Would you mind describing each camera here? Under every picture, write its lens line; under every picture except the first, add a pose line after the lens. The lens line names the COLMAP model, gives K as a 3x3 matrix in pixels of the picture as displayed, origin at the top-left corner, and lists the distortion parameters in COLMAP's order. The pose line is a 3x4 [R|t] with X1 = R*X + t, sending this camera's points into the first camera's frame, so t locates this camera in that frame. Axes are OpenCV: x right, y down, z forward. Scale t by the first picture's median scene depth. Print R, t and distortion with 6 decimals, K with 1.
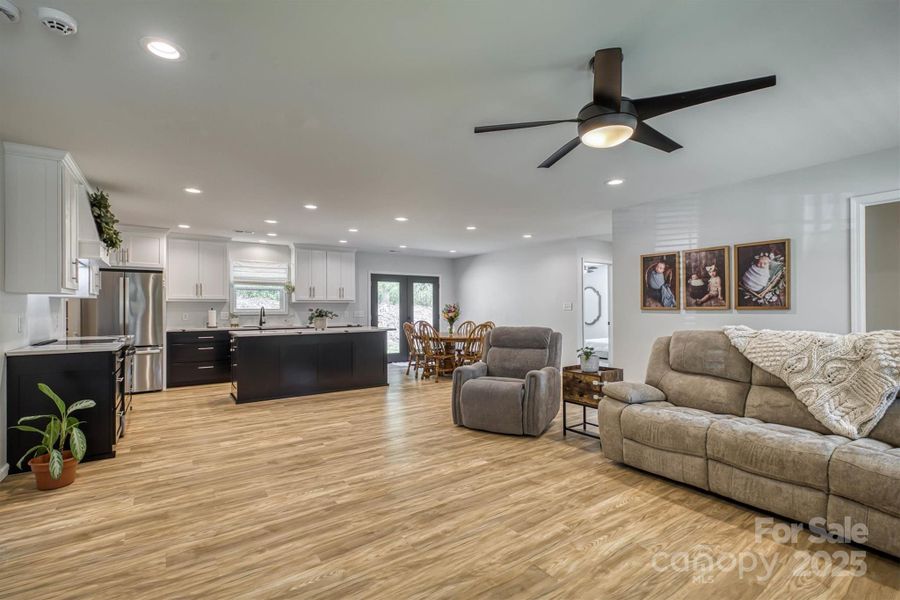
lens RADIAL K [[409.7, 0, 445.1], [0, 409.7, 308.7], [0, 0, 1]] dist [0.003290, 0.000517]
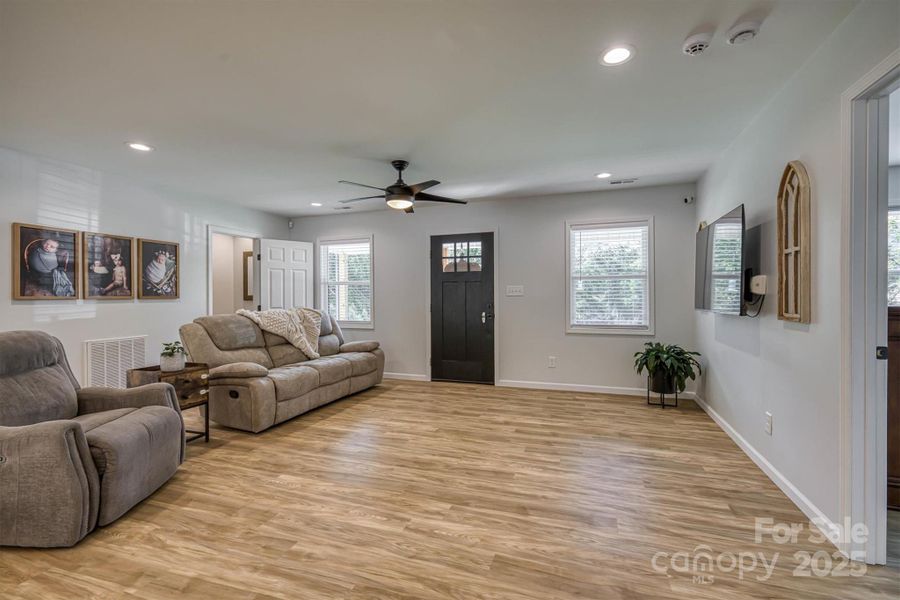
lens RADIAL K [[401.0, 0, 451.9], [0, 401.0, 302.1], [0, 0, 1]] dist [0.001165, 0.002223]
pose [[-0.591993, -0.002655, 0.805939, -0.806676], [0.008394, 0.999920, 0.009460, 0.009493], [-0.805900, 0.012366, -0.591923, 1.248865]]
